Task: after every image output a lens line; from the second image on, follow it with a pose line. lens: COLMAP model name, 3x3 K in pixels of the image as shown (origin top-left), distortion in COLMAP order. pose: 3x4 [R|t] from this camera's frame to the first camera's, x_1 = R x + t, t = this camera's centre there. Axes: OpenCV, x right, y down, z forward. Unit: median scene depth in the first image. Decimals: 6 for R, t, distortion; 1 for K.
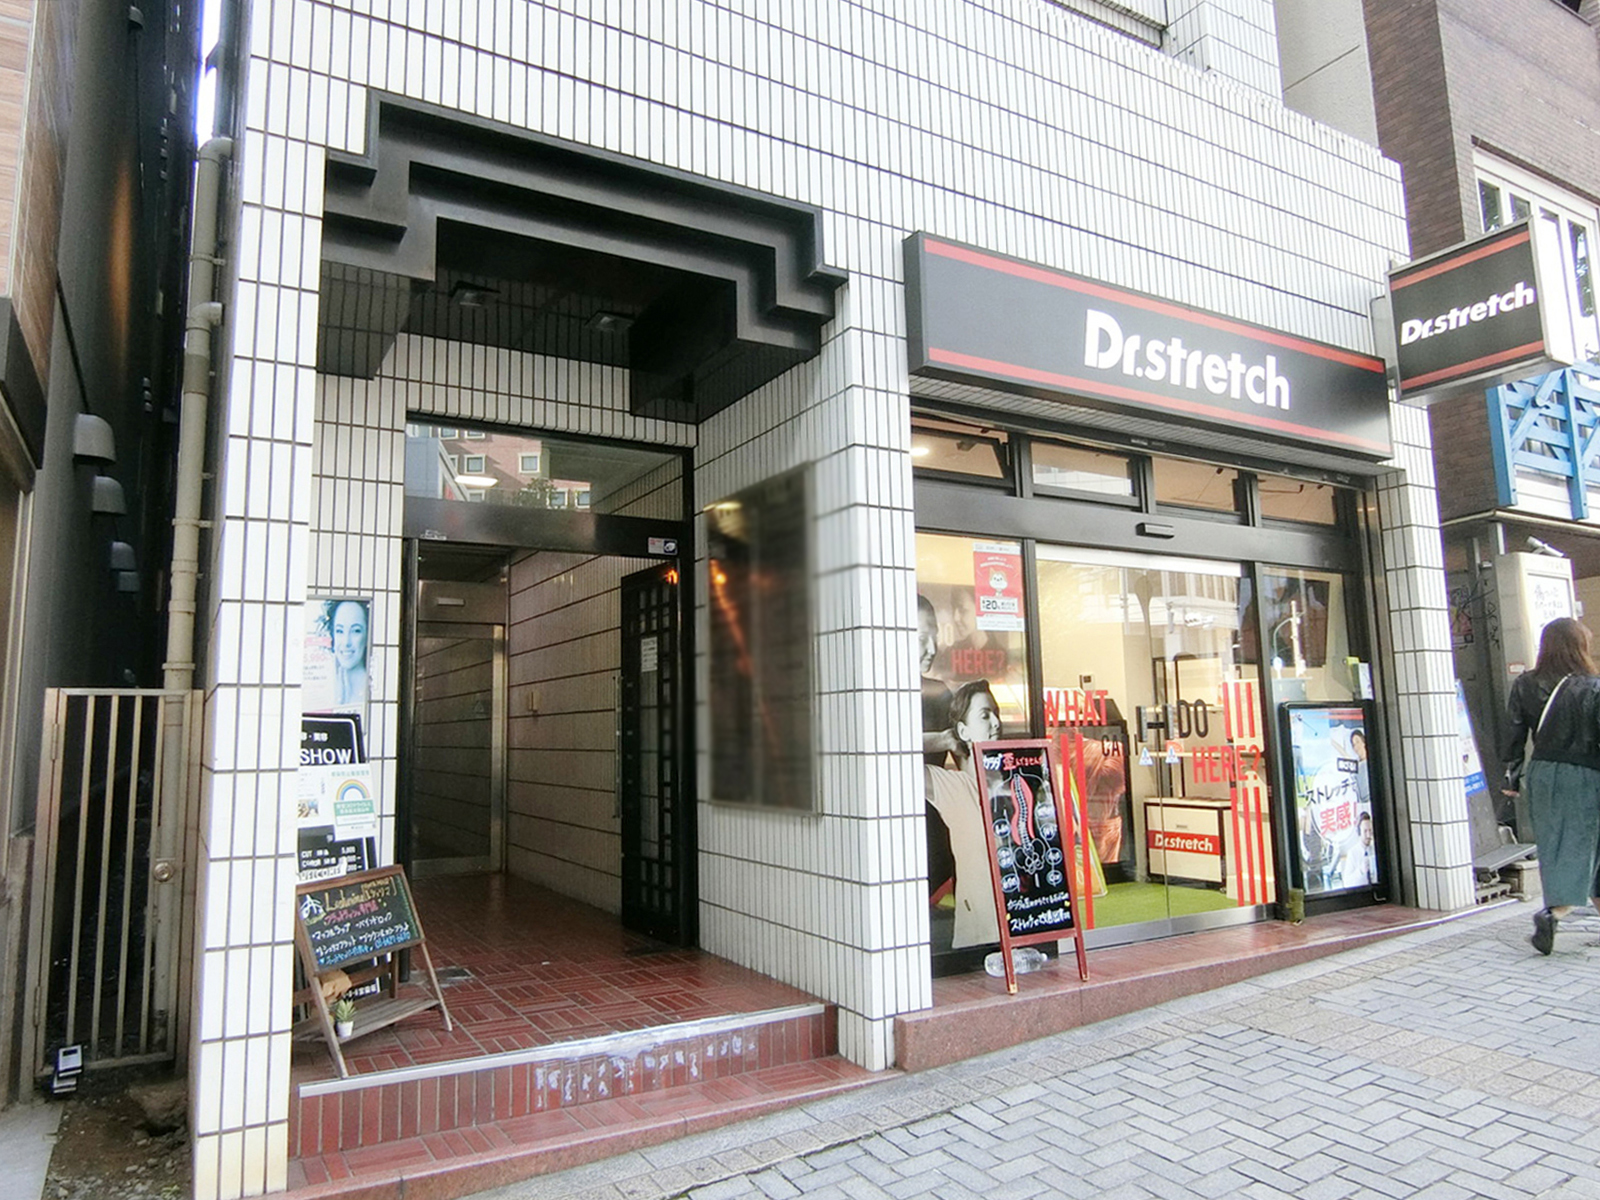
lens RADIAL K [[1067.6, 0, 800.9], [0, 1067.6, 595.1], [0, 0, 1]] dist [0.002791, -0.016361]
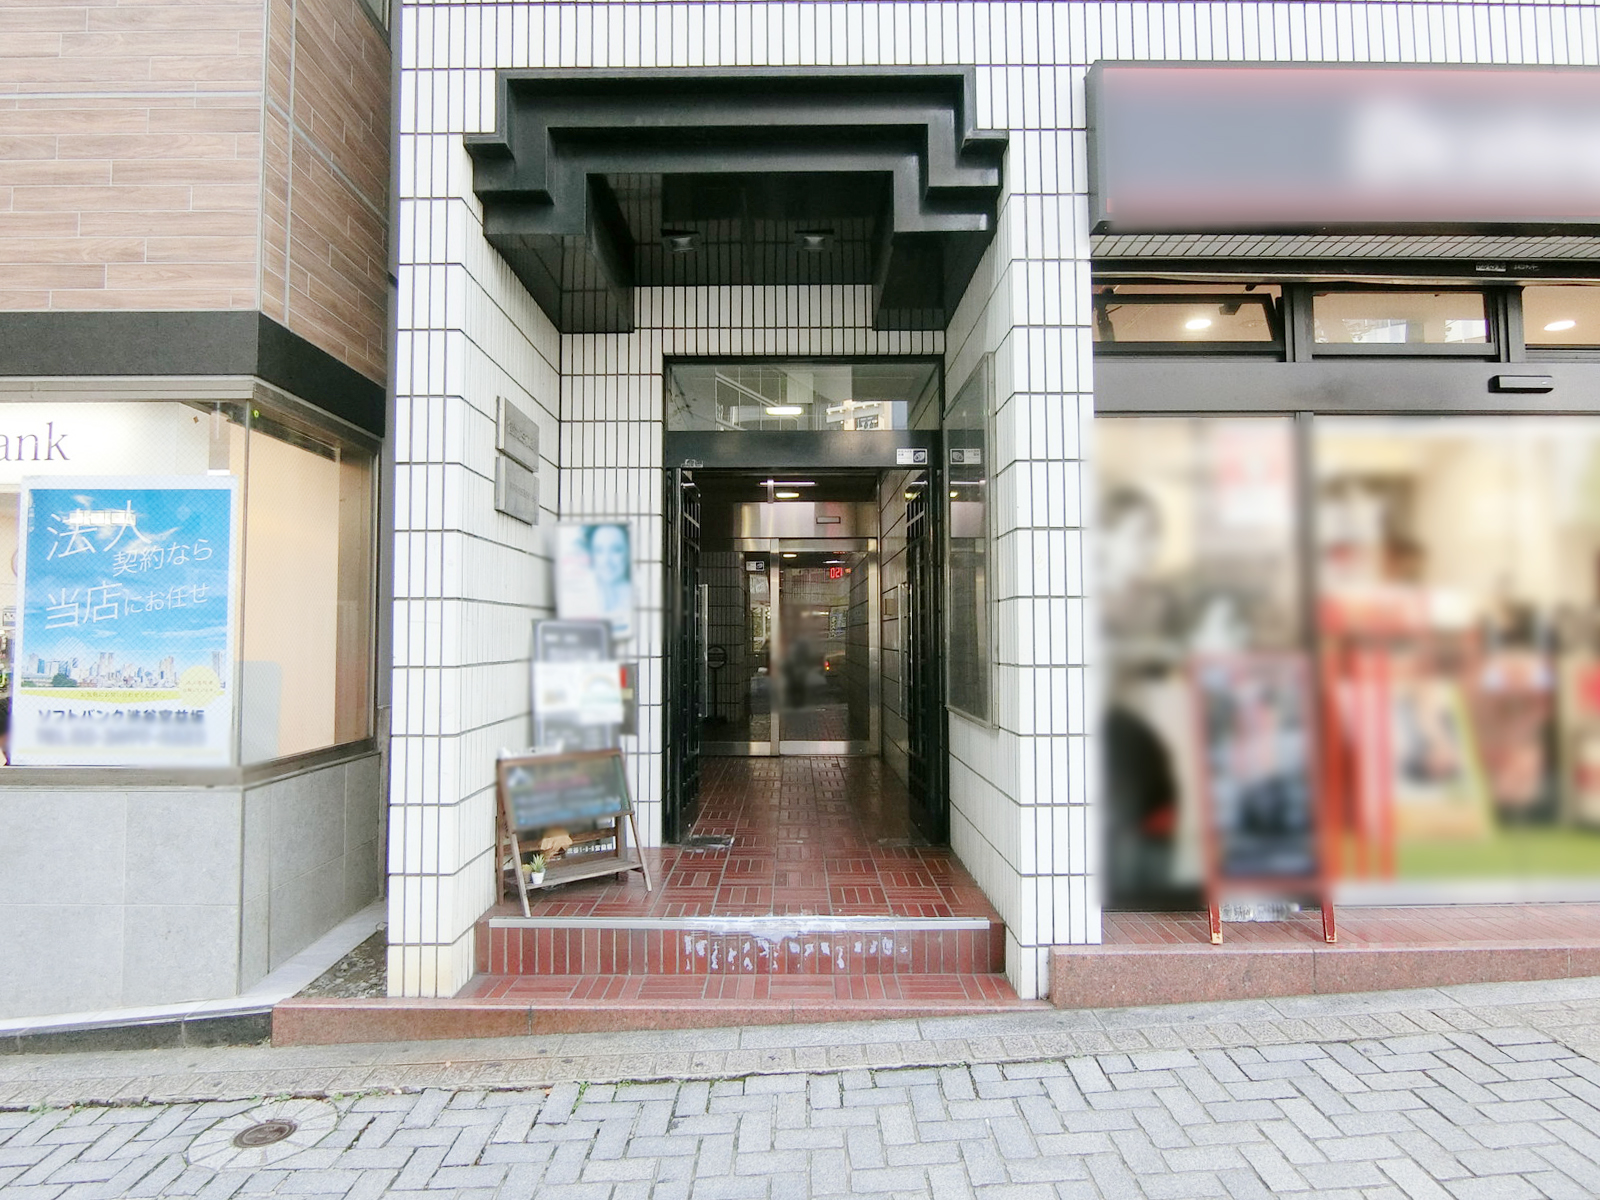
lens RADIAL K [[945.1, 0, 797.2], [0, 945.1, 602.6], [0, 0, 1]] dist [-0.012762, -0.004801]
pose [[0.862453, -0.003867, -0.506123, 0.315822], [0.053601, 0.995045, 0.083735, 0.015878], [0.503291, -0.099346, 0.858387, 0.214139]]
